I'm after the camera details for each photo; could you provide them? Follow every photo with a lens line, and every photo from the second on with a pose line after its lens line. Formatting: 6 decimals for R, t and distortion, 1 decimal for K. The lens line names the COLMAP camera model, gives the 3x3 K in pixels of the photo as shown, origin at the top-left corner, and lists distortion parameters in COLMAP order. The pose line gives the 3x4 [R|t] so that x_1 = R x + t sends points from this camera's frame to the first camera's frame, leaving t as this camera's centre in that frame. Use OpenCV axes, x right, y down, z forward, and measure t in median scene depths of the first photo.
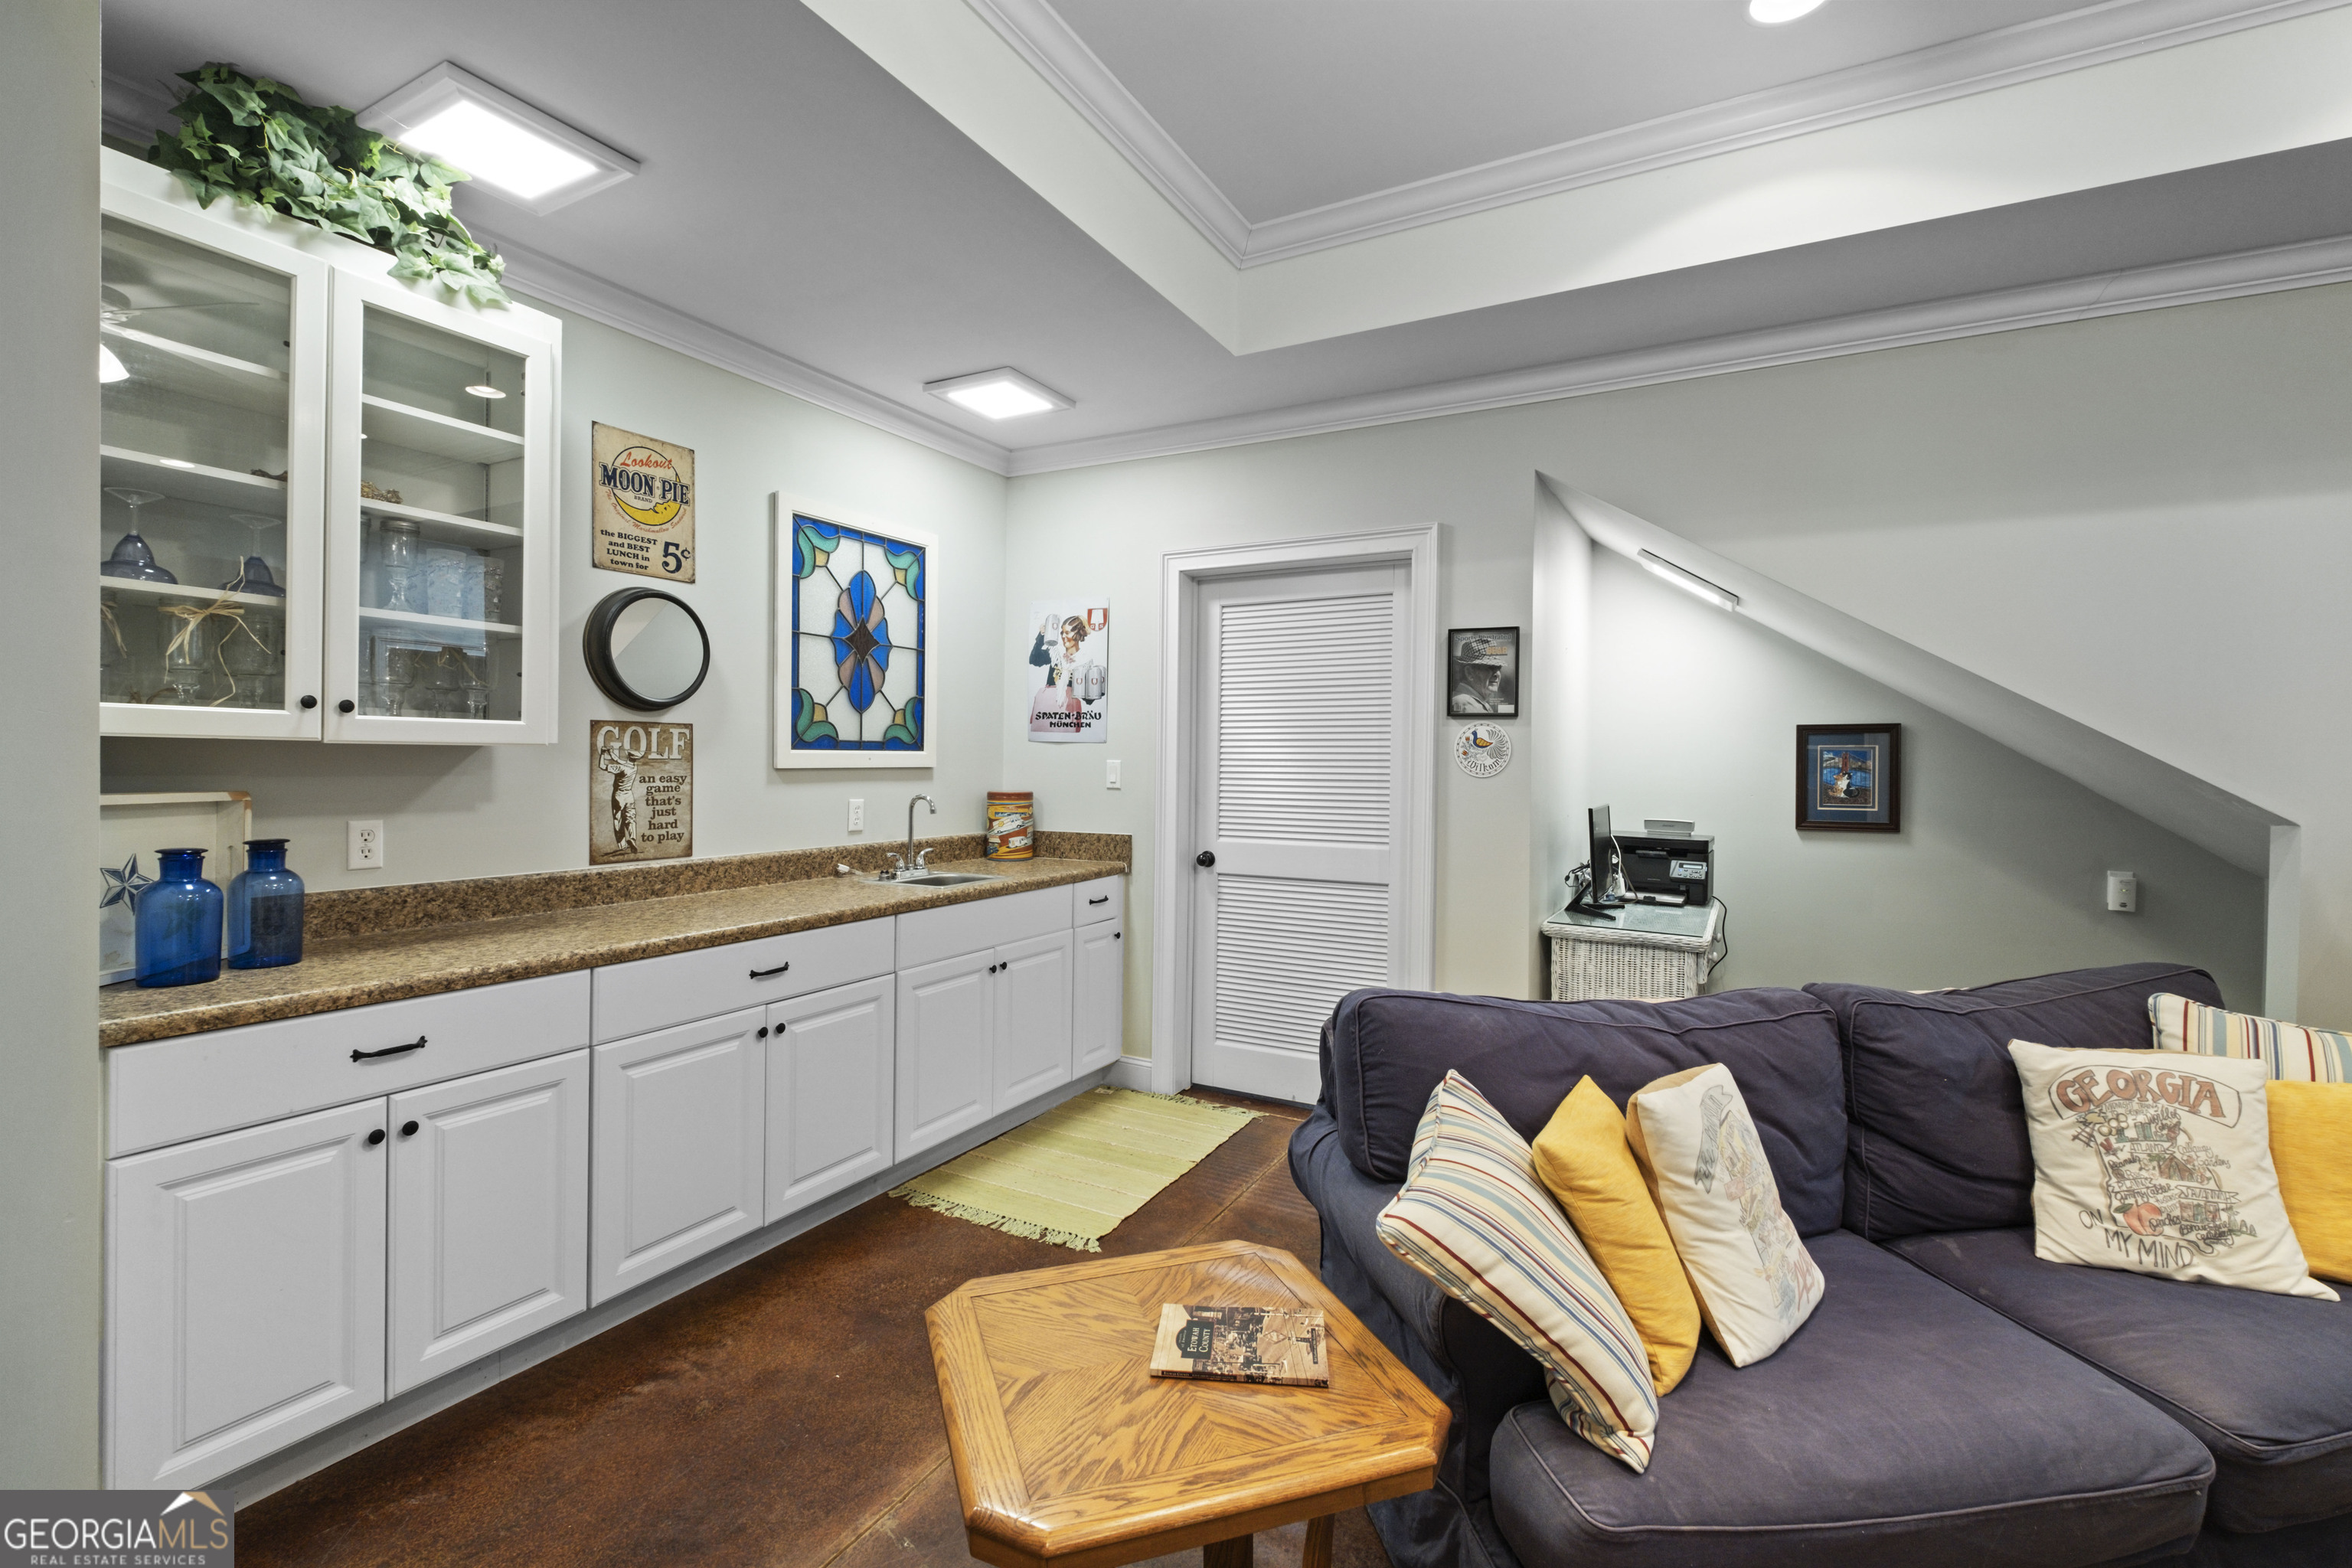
lens RADIAL K [[1023.3, 0, 1173.6], [0, 1023.3, 755.1], [0, 0, 1]] dist [-0.001607, -0.004760]
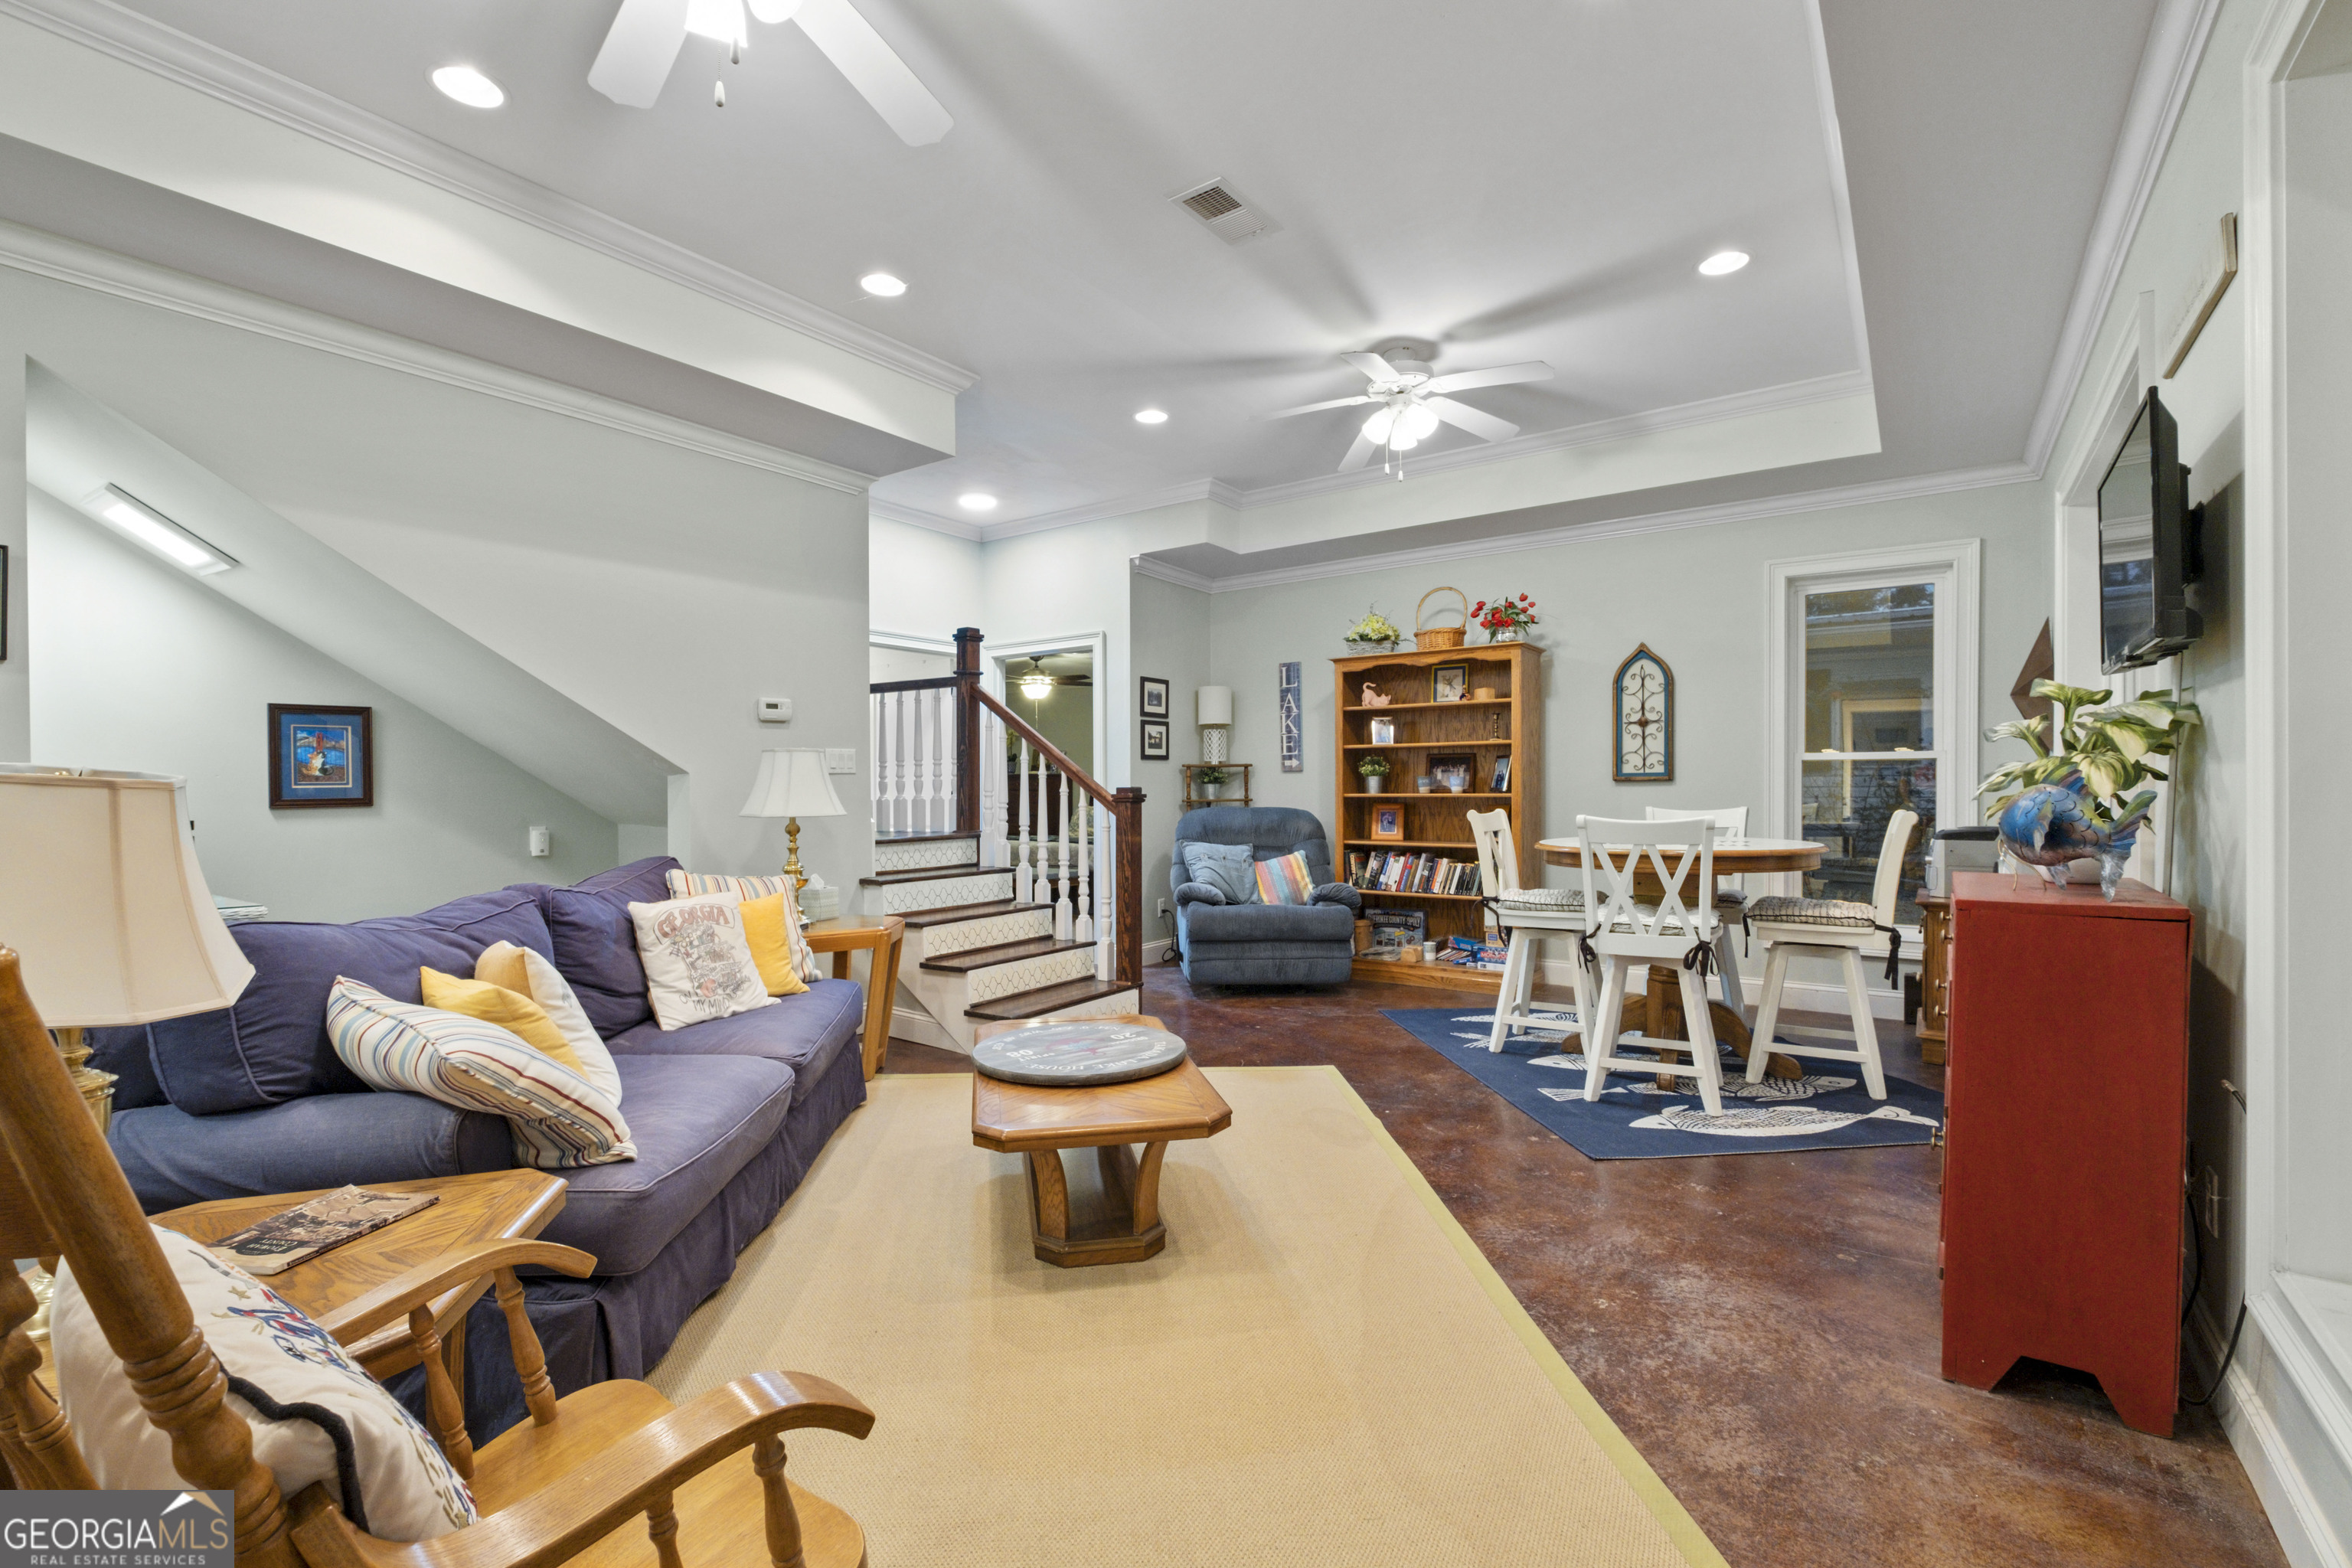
lens RADIAL K [[1038.5, 0, 1176.0], [0, 1038.5, 784.0], [0, 0, 1]] dist [-0.000234, -0.000312]
pose [[0.111325, -0.009953, 0.993734, -0.625776], [0.008305, 0.999924, 0.009085, 0.101191], [-0.993749, 0.007242, 0.111400, 0.032113]]
